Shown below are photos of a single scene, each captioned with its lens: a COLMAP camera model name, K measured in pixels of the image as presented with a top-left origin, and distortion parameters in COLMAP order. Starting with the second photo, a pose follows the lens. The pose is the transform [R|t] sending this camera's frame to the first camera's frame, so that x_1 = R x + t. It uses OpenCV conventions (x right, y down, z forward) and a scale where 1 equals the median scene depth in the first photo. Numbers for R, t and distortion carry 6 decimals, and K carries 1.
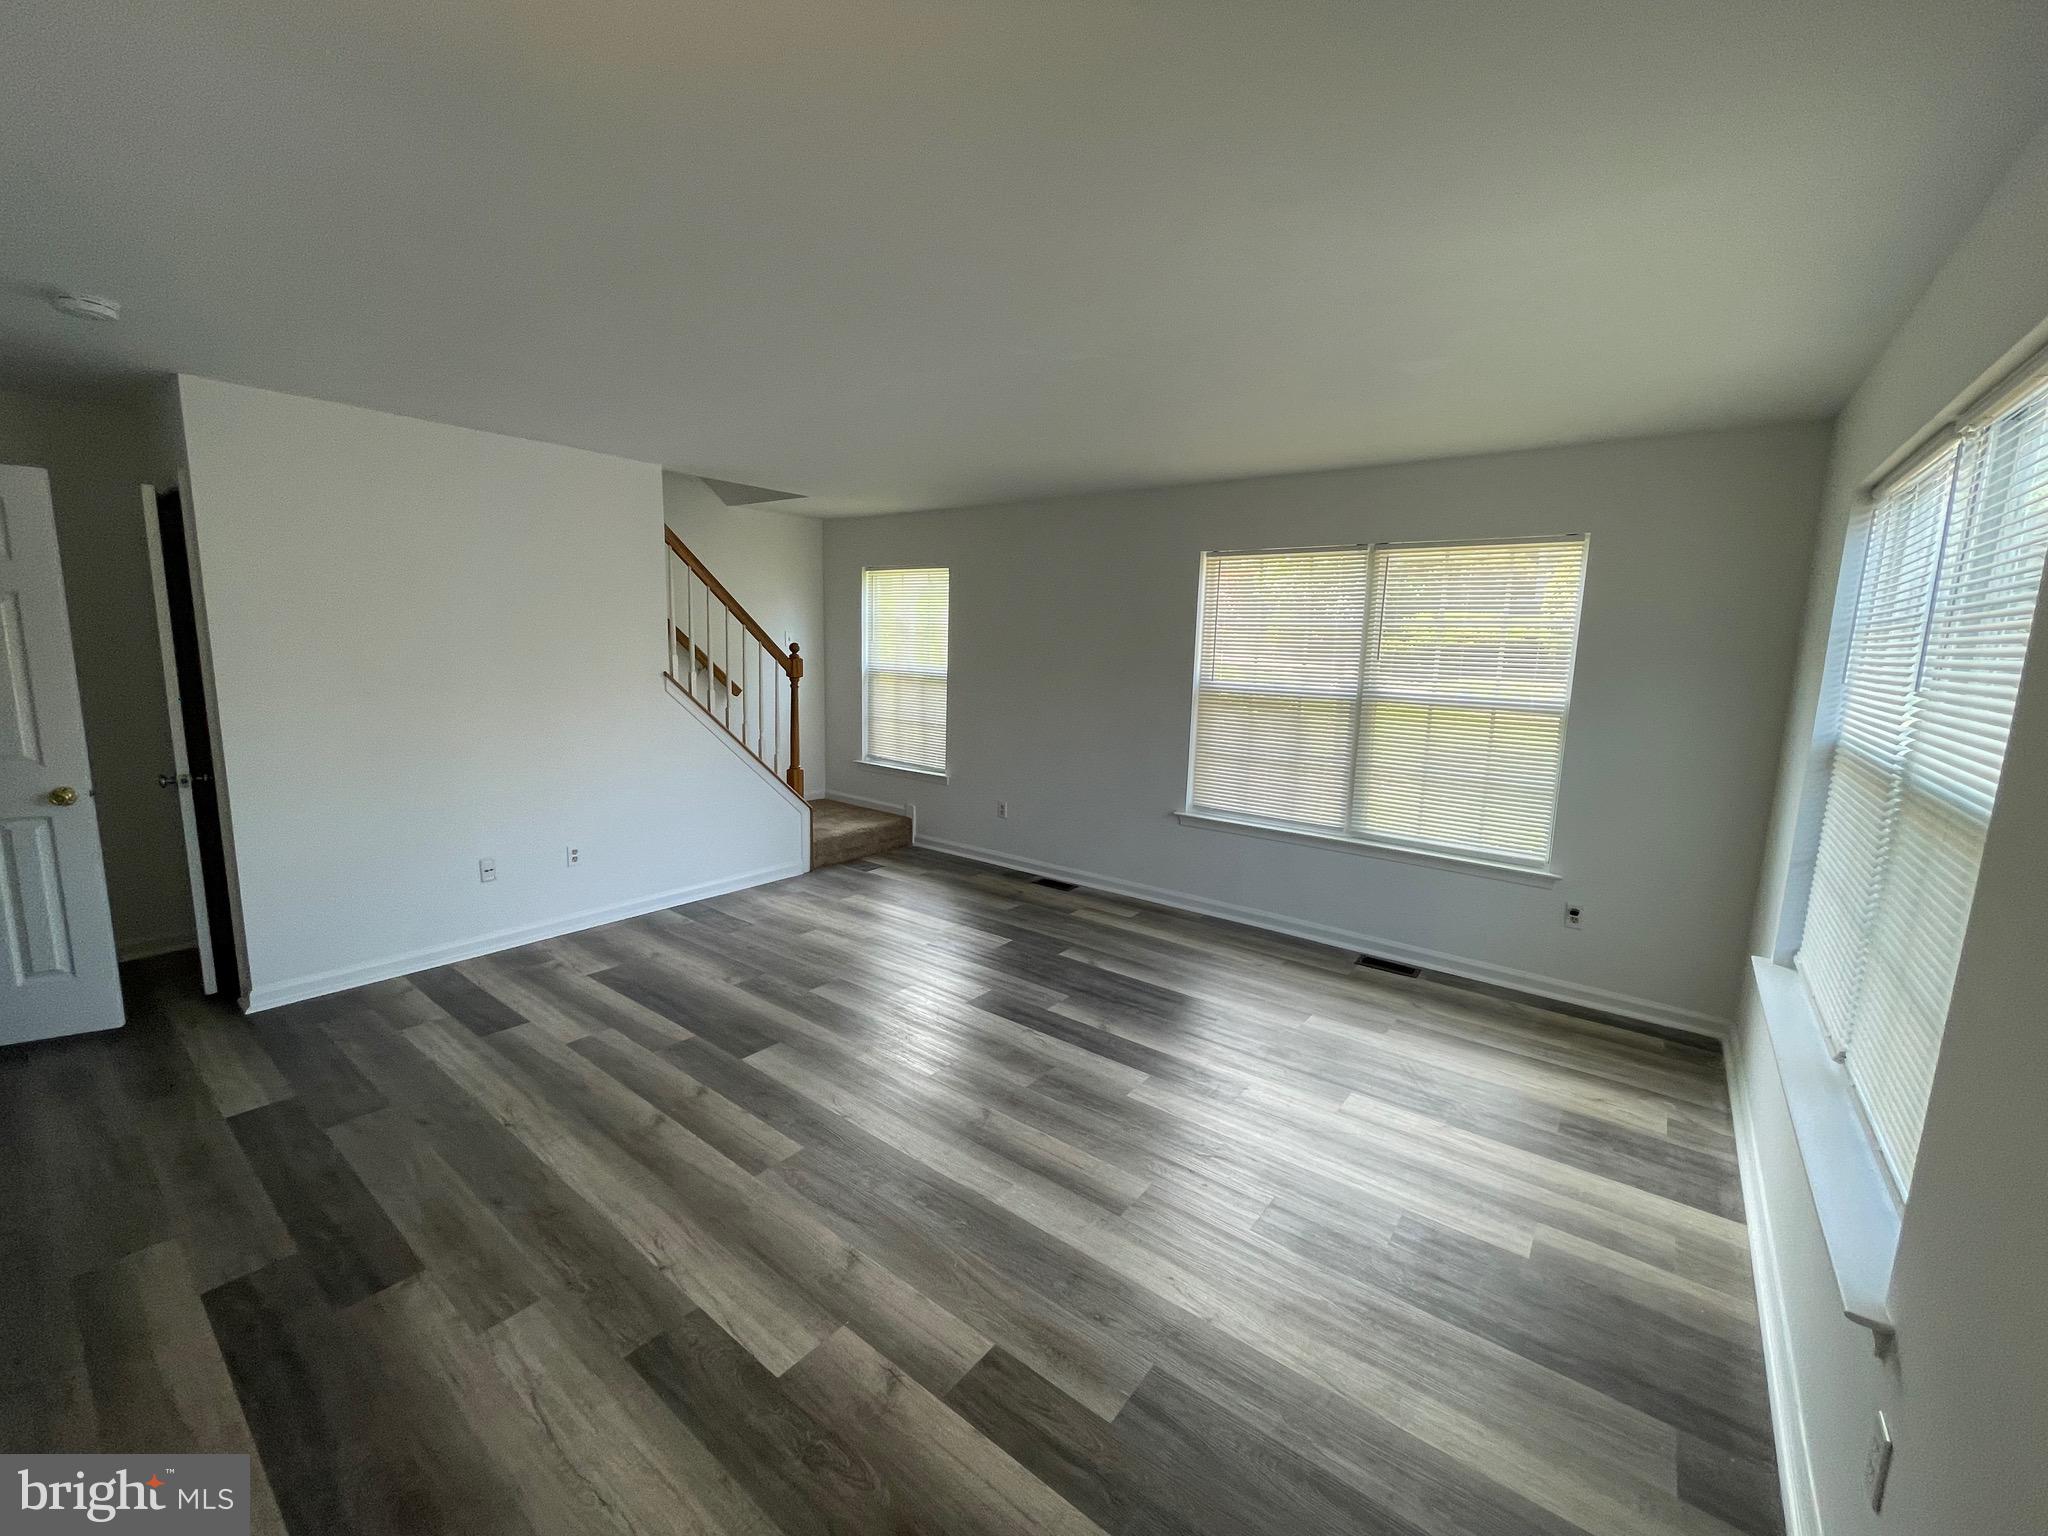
lens RADIAL K [[826.0, 0, 1024.0], [0, 826.0, 768.0], [0, 0, 1]] dist [-0.002941, 0.000200]
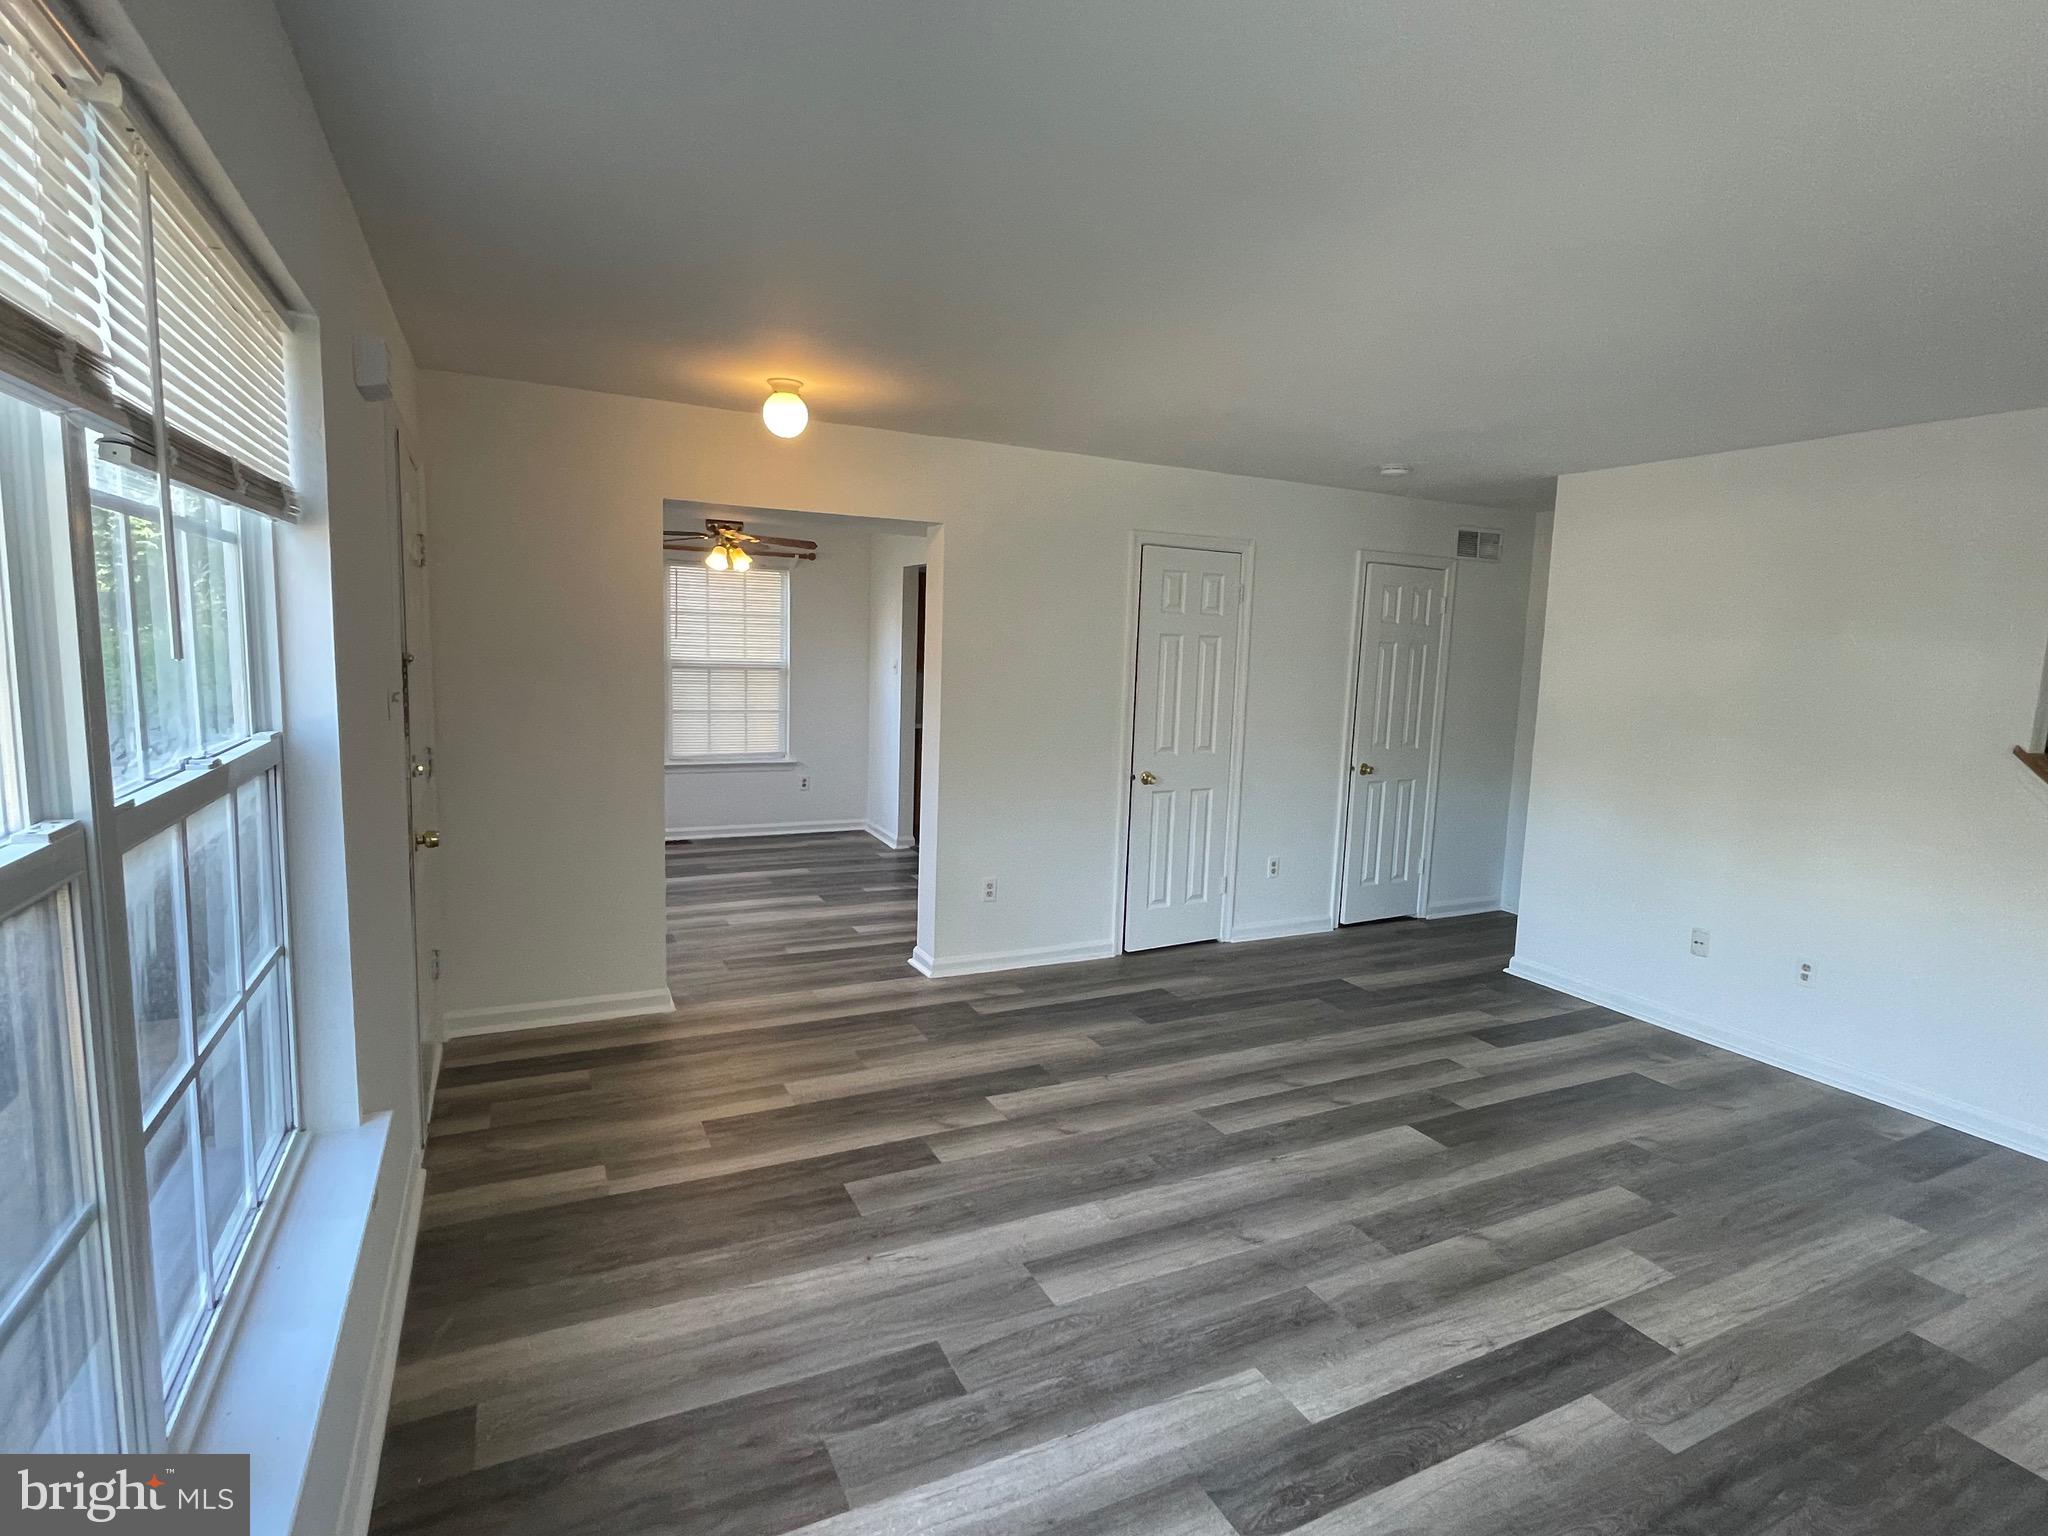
lens RADIAL K [[1019.7, 0, 1024.0], [0, 1019.7, 768.0], [0, 0, 1]] dist [-0.002314, -0.000344]
pose [[-0.435835, 0.067143, -0.897519, 0.809906], [-0.184990, 0.969239, 0.162339, -0.128881], [0.880810, 0.236785, -0.410007, 0.988093]]
